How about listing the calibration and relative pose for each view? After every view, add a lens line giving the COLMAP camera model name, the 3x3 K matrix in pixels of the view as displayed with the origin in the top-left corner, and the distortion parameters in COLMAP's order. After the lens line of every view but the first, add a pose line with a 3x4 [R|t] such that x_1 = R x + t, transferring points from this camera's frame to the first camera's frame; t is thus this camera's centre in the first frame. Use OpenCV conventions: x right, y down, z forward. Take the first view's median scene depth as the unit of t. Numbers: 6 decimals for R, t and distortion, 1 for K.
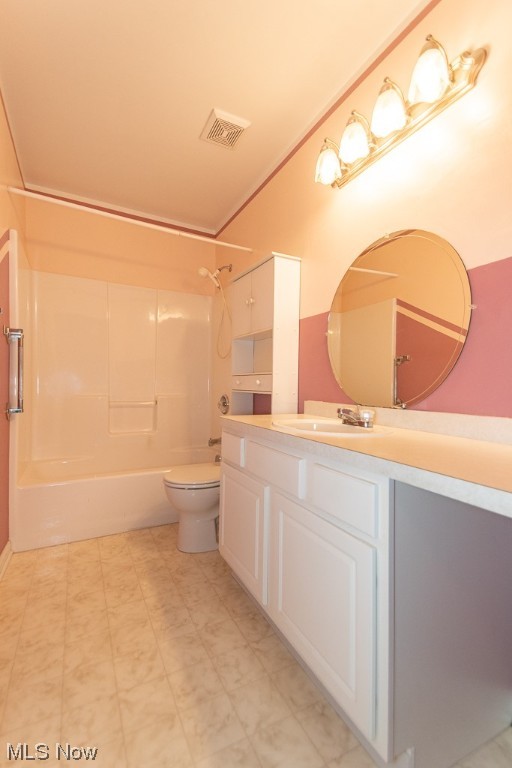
lens RADIAL K [[345.4, 0, 264.0], [0, 345.4, 388.6], [0, 0, 1]] dist [0.033586, -0.000507]
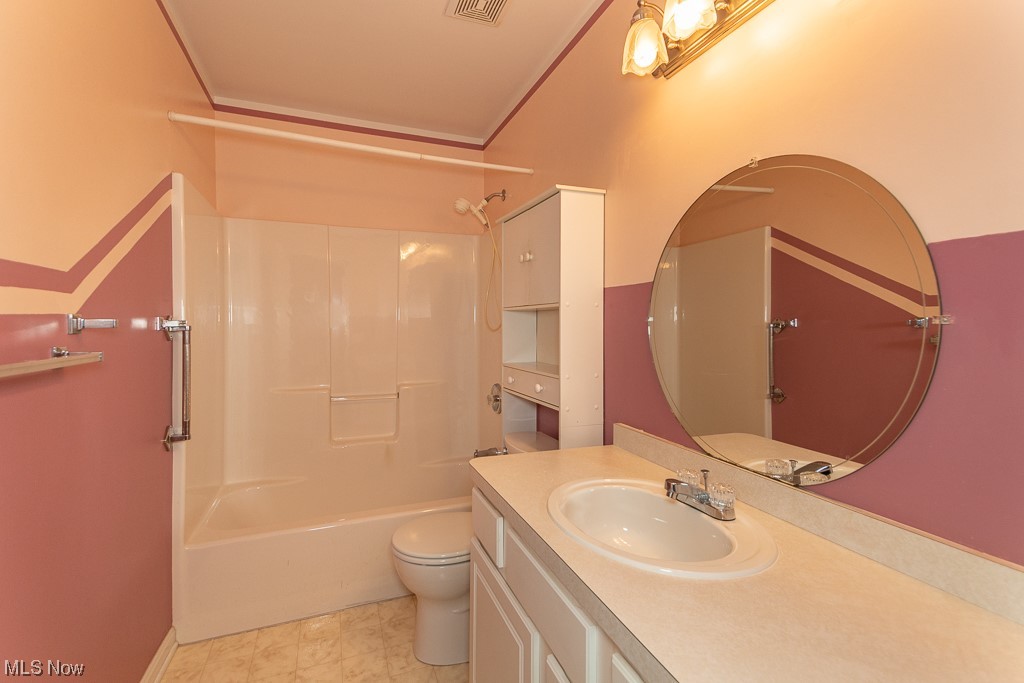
lens RADIAL K [[475.5, 0, 512.0], [0, 475.5, 320.5], [0, 0, 1]] dist [0.038199, -0.000918]
pose [[0.991549, -0.011022, -0.129264, 0.048969], [0.008988, 0.999827, -0.016310, -0.130428], [0.129421, 0.015010, 0.991476, 0.139606]]
